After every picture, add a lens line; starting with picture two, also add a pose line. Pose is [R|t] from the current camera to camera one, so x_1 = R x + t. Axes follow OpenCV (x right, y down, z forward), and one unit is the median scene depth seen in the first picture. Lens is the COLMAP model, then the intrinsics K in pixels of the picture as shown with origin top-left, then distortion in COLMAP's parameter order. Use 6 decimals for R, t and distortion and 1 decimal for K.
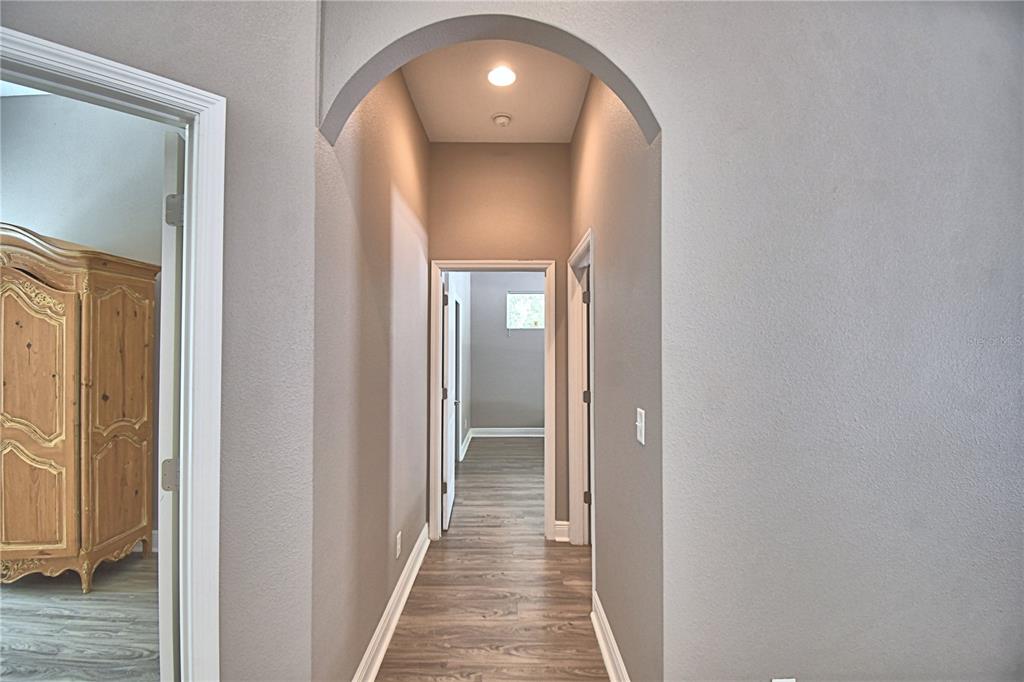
lens RADIAL K [[460.4, 0, 512.0], [0, 460.4, 341.0], [0, 0, 1]] dist [-0.016610, -0.007270]
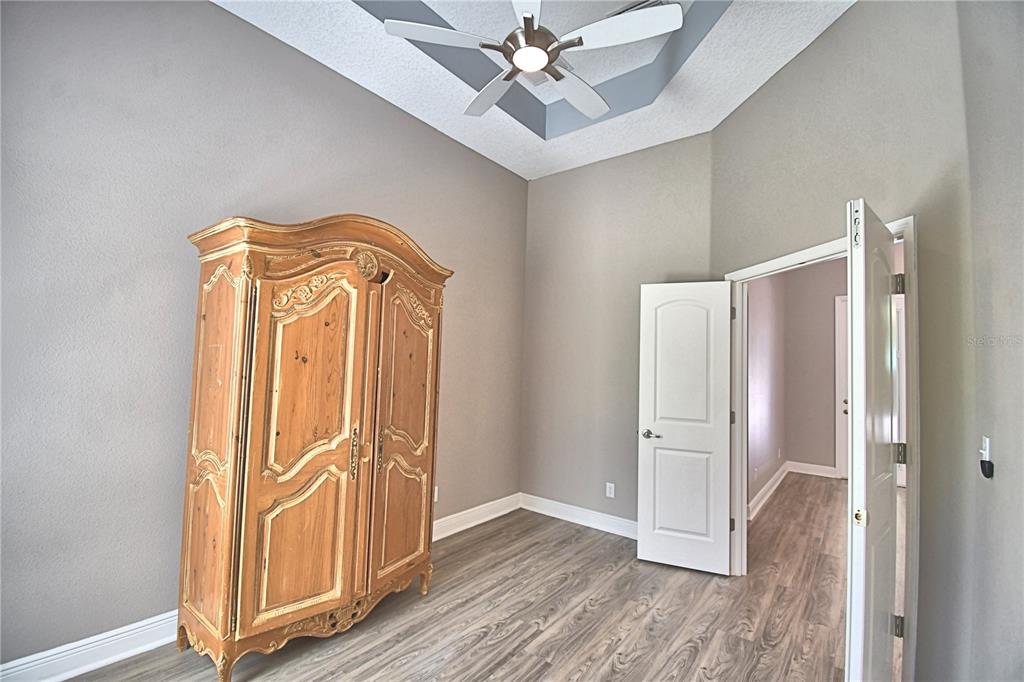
lens RADIAL K [[452.3, 0, 506.1], [0, 452.3, 340.7], [0, 0, 1]] dist [0.035900, -0.030353]
pose [[0.619953, 0.053295, 0.782827, -1.722826], [-0.041446, 0.998522, -0.035156, 0.003520], [-0.783543, -0.010649, 0.621246, 0.198510]]
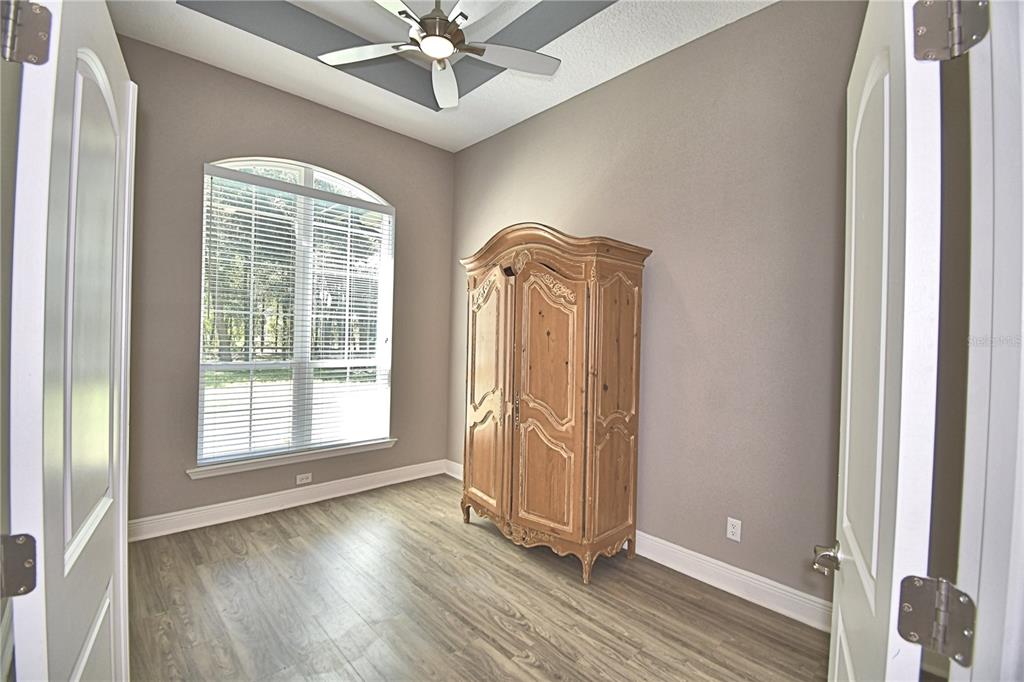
lens RADIAL K [[452.3, 0, 506.1], [0, 452.3, 340.7], [0, 0, 1]] dist [0.035900, -0.030353]
pose [[0.675259, 0.019656, -0.737319, -0.342233], [-0.010810, 0.999801, 0.016754, 0.010240], [0.737502, -0.003343, 0.675337, 0.188228]]
